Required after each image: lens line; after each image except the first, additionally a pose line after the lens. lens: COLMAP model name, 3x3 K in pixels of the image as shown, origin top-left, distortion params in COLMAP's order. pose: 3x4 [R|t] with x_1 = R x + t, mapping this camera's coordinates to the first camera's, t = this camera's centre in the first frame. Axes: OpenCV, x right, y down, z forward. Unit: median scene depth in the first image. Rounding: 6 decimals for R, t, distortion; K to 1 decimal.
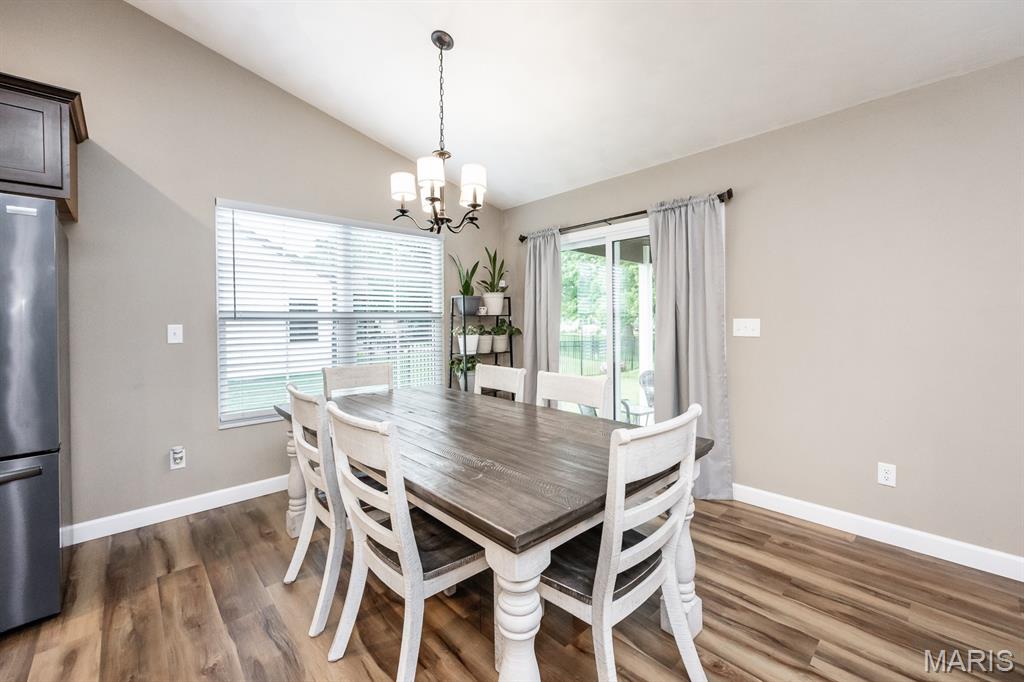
lens RADIAL K [[421.1, 0, 516.4], [0, 421.1, 326.1], [0, 0, 1]] dist [-0.004655, -0.000242]
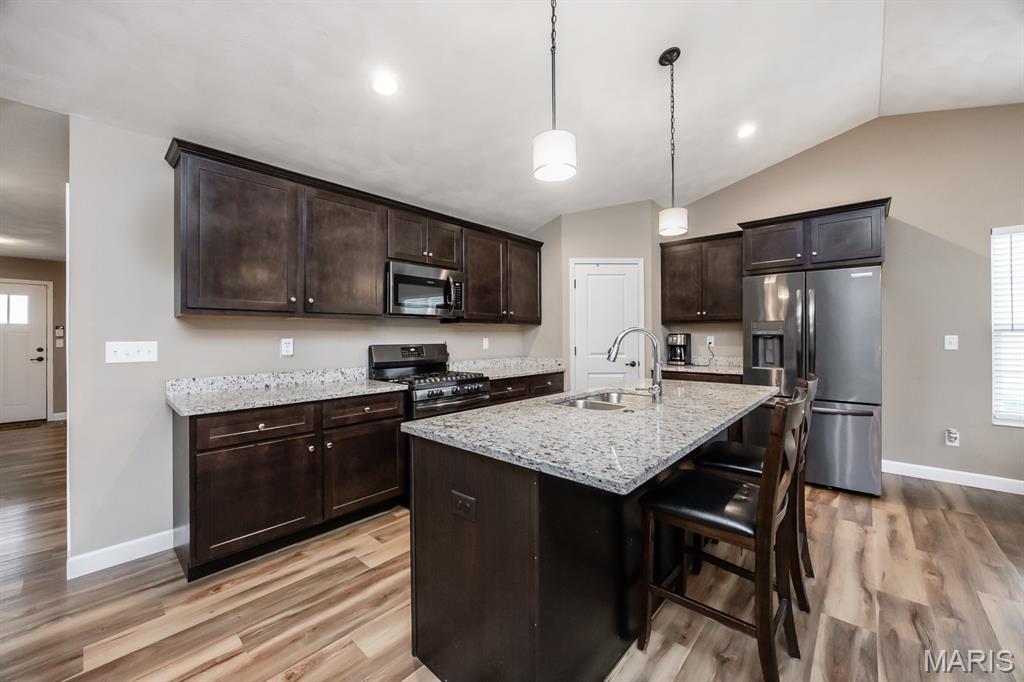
lens RADIAL K [[389.2, 0, 511.3], [0, 389.2, 334.9], [0, 0, 1]] dist [-0.005296, 0.000047]
pose [[0.082532, 0.002928, -0.996584, 0.185848], [-0.009440, 0.999953, 0.002156, 0.003374], [0.996544, 0.009230, 0.082556, -0.315351]]
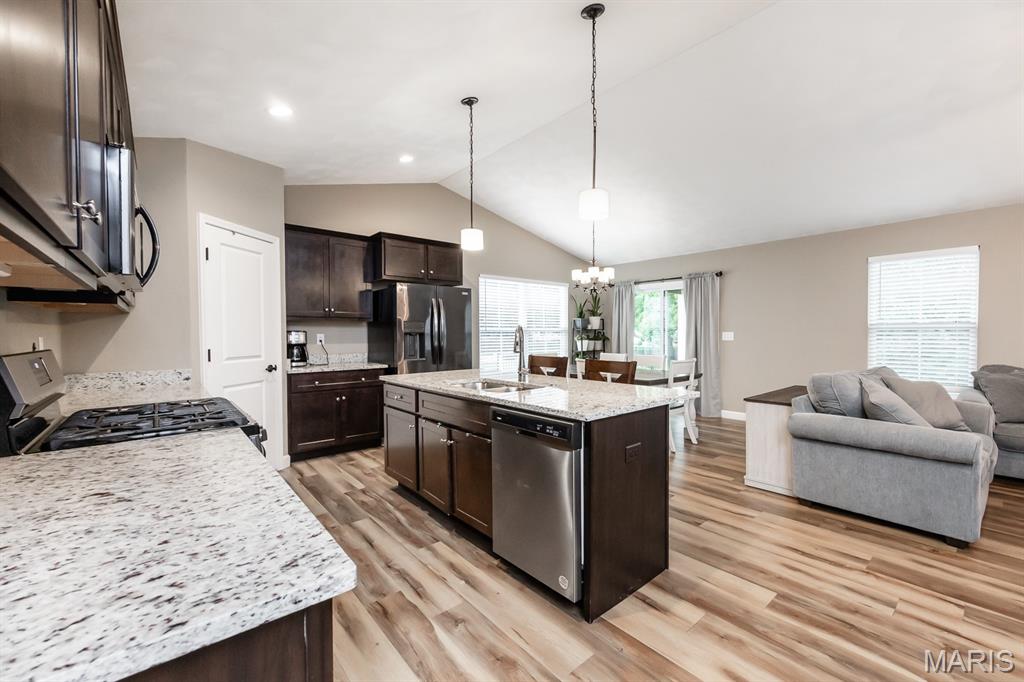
lens RADIAL K [[421.1, 0, 555.4], [0, 421.1, 351.3], [0, 0, 1]] dist [-0.004655, -0.000242]
pose [[0.999992, 0.003976, 0.000248, -0.234923], [-0.003981, 0.999549, 0.029762, 0.015145], [-0.000130, -0.029762, 0.999557, -0.813767]]
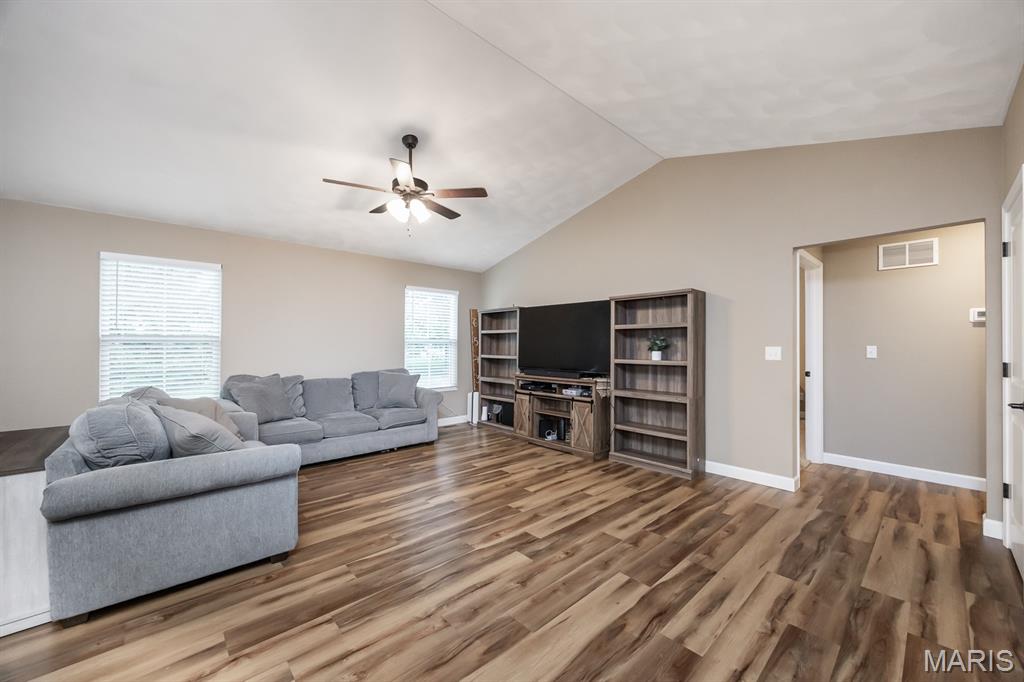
lens RADIAL K [[389.2, 0, 516.4], [0, 389.2, 341.7], [0, 0, 1]] dist [-0.005296, 0.000047]
pose [[0.000988, 0.015569, 0.999878, -0.218708], [0.011544, 0.999812, -0.015580, 0.009438], [-0.999933, 0.011558, 0.000808, -0.567088]]
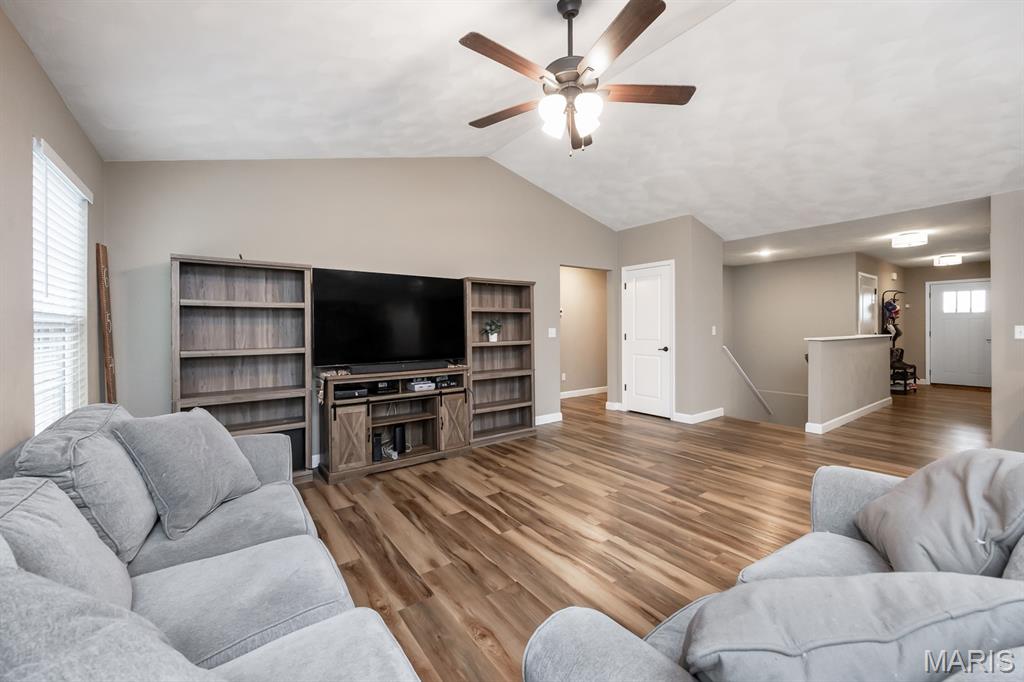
lens RADIAL K [[406.3, 0, 507.6], [0, 406.3, 326.9], [0, 0, 1]] dist [-0.001040, 0.000311]
pose [[-0.991899, 0.015340, 0.126096, 0.617097], [0.016945, 0.999788, 0.011662, -0.007926], [-0.125891, 0.013704, -0.991949, 0.211719]]
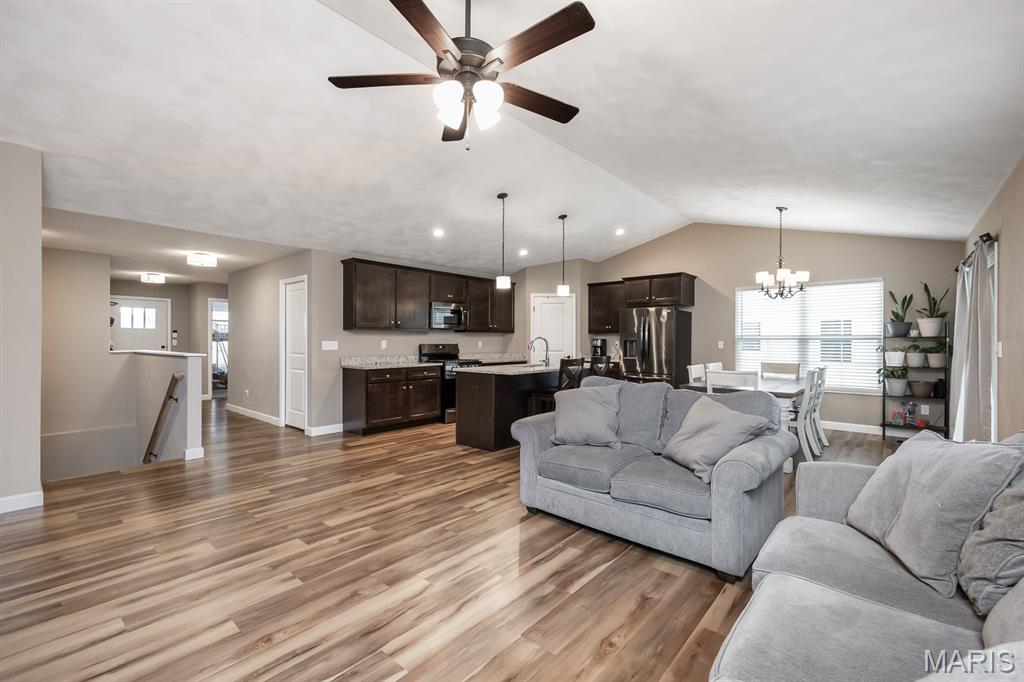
lens RADIAL K [[440.9, 0, 525.4], [0, 440.9, 339.8], [0, 0, 1]] dist [0.003172, -0.000908]
pose [[0.122158, 0.008357, -0.992475, 1.136248], [-0.016812, 0.999839, 0.006349, -0.005628], [0.992368, 0.015910, 0.122279, -0.337421]]
